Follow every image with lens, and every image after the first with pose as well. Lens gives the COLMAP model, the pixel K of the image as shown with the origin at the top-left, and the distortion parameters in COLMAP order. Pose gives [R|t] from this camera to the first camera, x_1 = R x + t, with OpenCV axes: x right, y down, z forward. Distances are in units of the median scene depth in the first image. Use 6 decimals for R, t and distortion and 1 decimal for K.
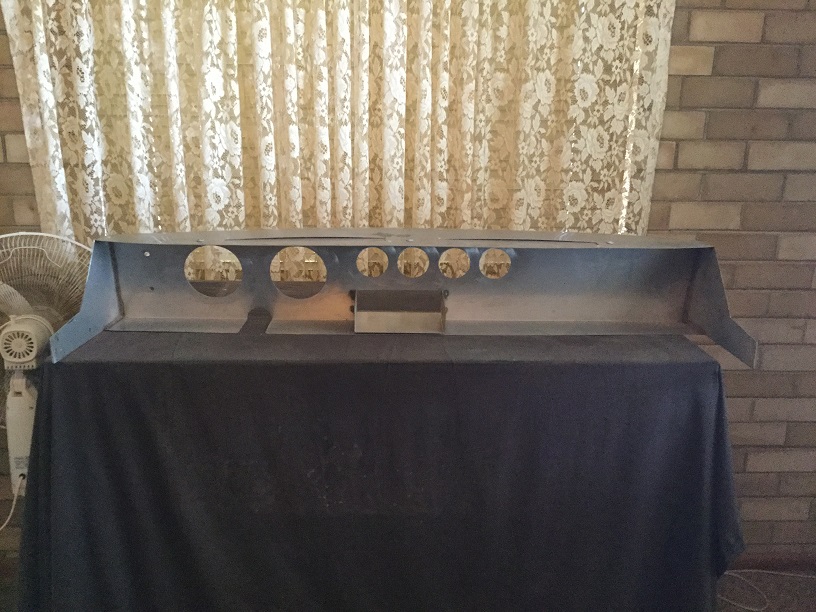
lens RADIAL K [[714.2, 0, 404.1], [0, 714.2, 312.3], [0, 0, 1]] dist [0.094593, -0.181832]
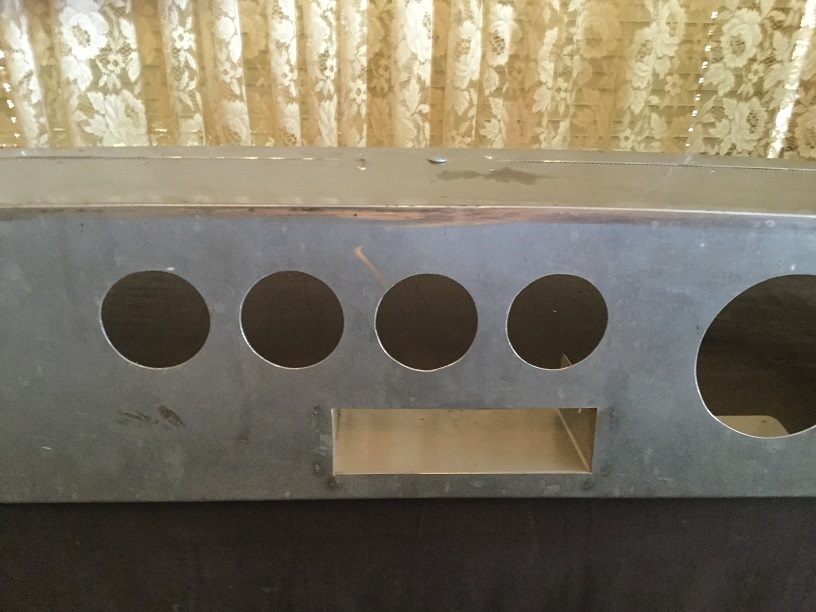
lens RADIAL K [[714.2, 0, 401.9], [0, 714.2, 311.2], [0, 0, 1]] dist [0.094593, -0.181832]
pose [[0.999876, 0.002670, 0.015491, -0.031082], [-0.005938, 0.976606, 0.214955, -0.075229], [-0.014554, -0.215020, 0.976501, 0.427572]]
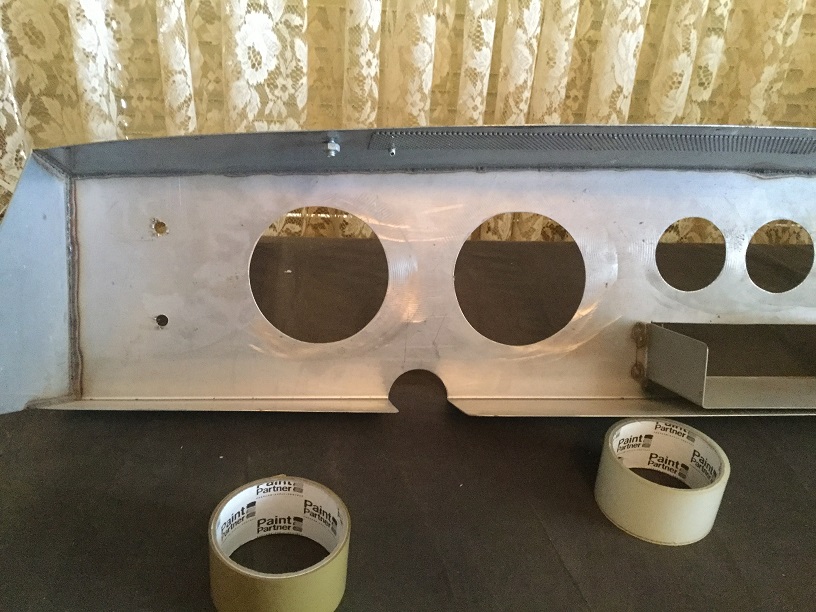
lens RADIAL K [[714.2, 0, 397.1], [0, 714.2, 307.8], [0, 0, 1]] dist [0.094593, -0.181832]
pose [[0.997291, 0.013595, 0.072289, -0.198158], [-0.029782, 0.973244, 0.227837, -0.109265], [-0.067257, -0.229373, 0.971012, 0.499871]]
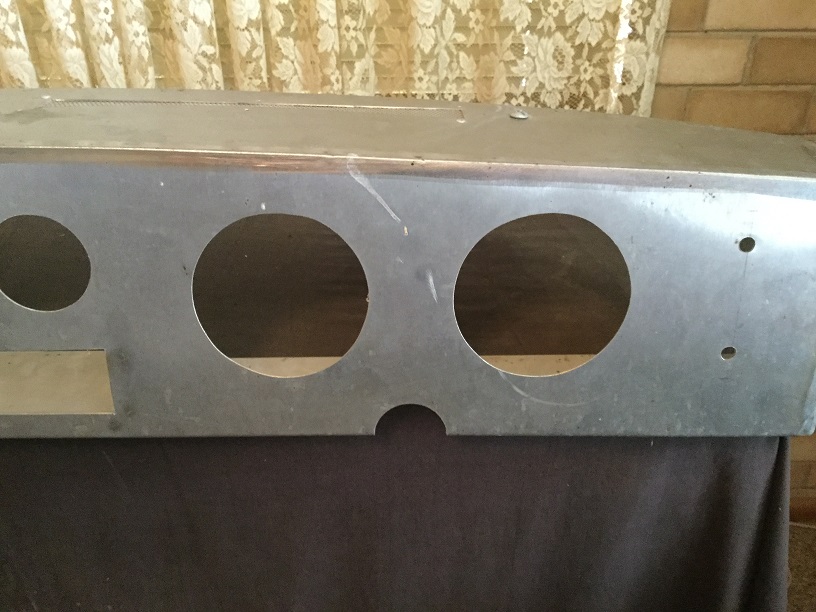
lens RADIAL K [[714.2, 0, 406.4], [0, 714.2, 307.8], [0, 0, 1]] dist [0.094593, -0.181832]
pose [[0.999772, -0.005313, -0.020699, 0.157226], [0.010851, 0.960656, 0.277529, -0.071492], [0.018410, -0.277690, 0.960494, 0.427899]]
